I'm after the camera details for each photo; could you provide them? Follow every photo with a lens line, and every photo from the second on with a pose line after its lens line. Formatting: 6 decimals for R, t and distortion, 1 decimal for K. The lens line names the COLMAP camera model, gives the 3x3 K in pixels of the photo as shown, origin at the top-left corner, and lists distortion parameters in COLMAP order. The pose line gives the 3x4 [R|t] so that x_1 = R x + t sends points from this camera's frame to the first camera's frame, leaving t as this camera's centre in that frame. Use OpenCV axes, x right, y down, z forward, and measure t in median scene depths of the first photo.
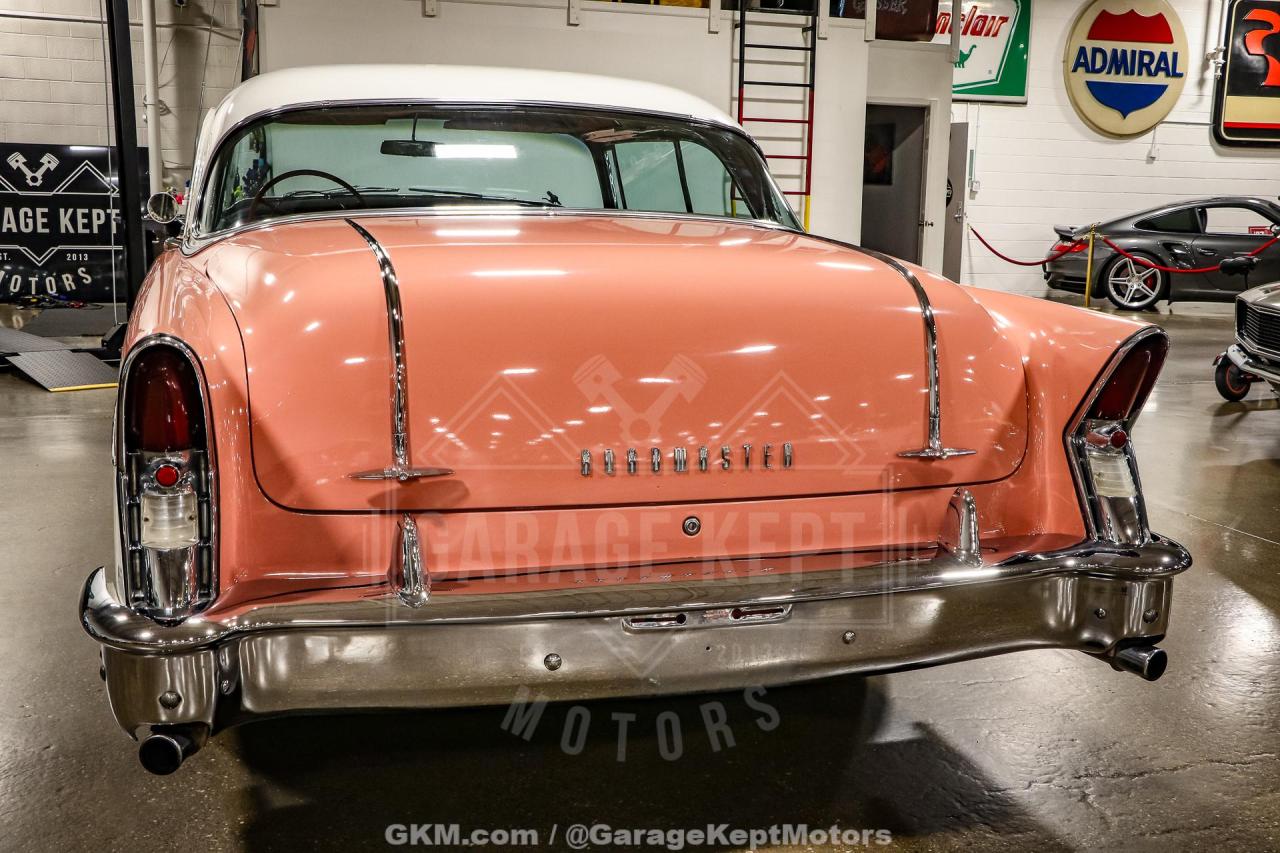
lens RADIAL K [[1385.0, 0, 640.0], [0, 1385.0, 426.5], [0, 0, 1]] dist [0.063428, -0.000283]
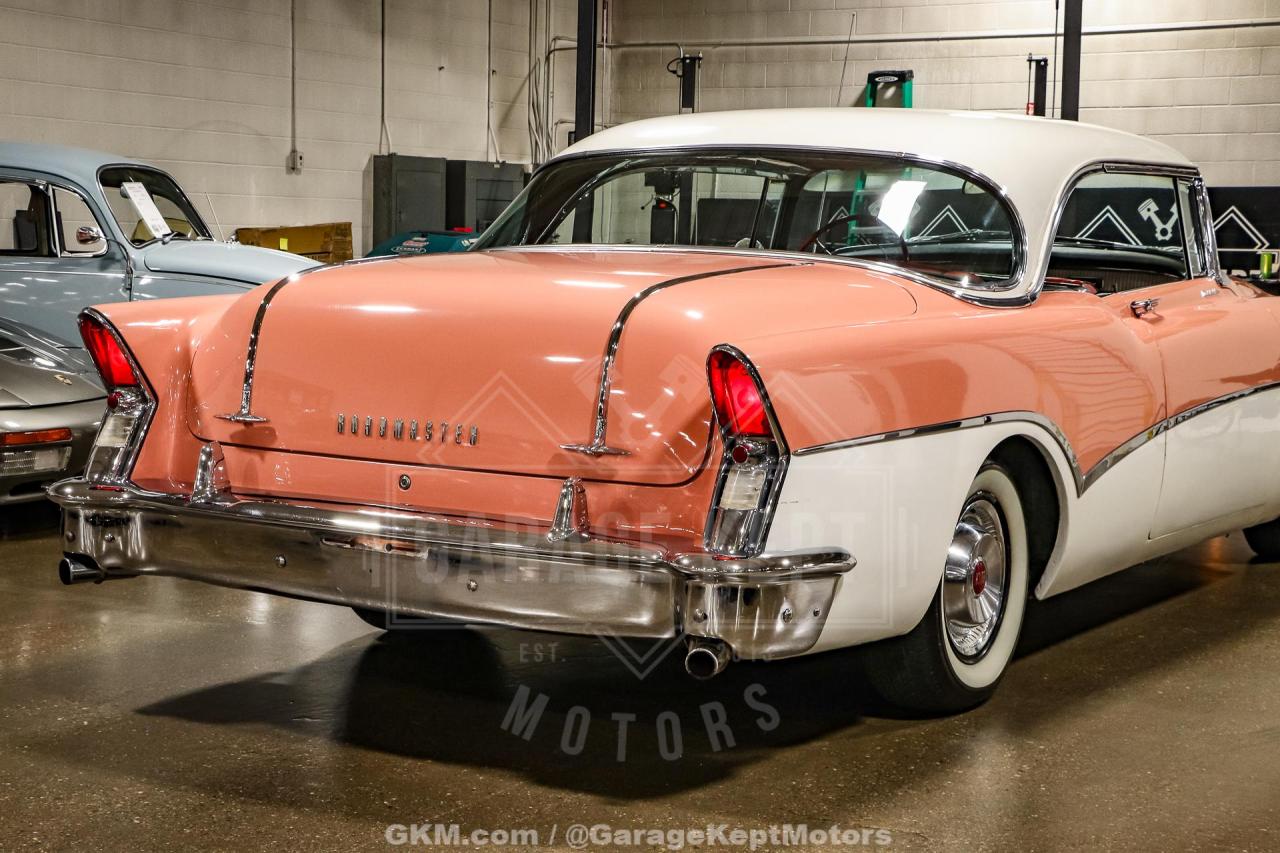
lens RADIAL K [[2248.9, 0, 640.0], [0, 2248.9, 426.5], [0, 0, 1]] dist [0.270208, -0.016669]
pose [[0.650969, 0.064922, -0.756323, 0.350490], [-0.135620, 0.990253, -0.031727, 0.011577], [0.746891, 0.123226, 0.653428, -0.039109]]
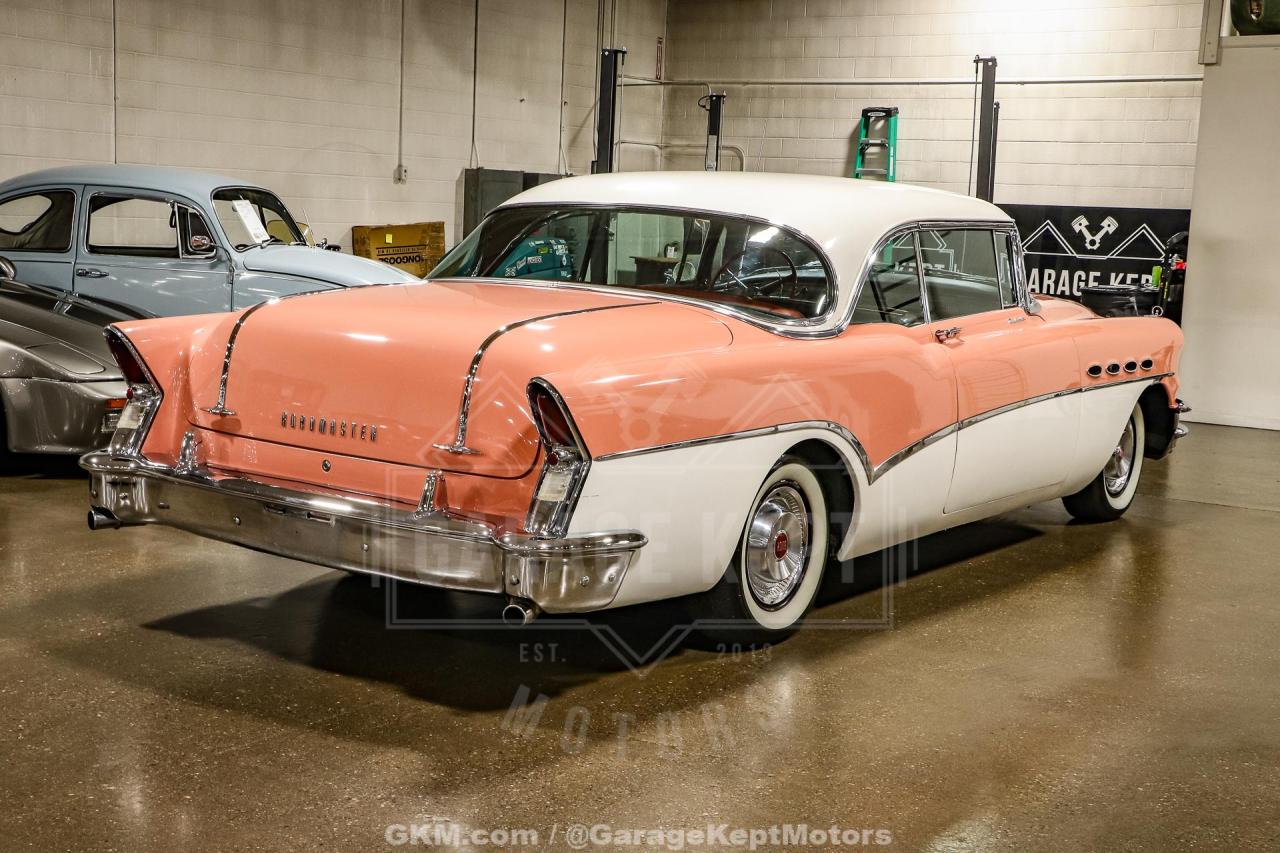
lens RADIAL K [[1805.5, 0, 640.0], [0, 1805.5, 426.5], [0, 0, 1]] dist [0.140103, 0.000032]
pose [[0.599195, 0.109955, -0.793017, 0.405891], [-0.164122, 0.986358, 0.012754, -0.013498], [0.783600, 0.122509, 0.609067, -0.009899]]
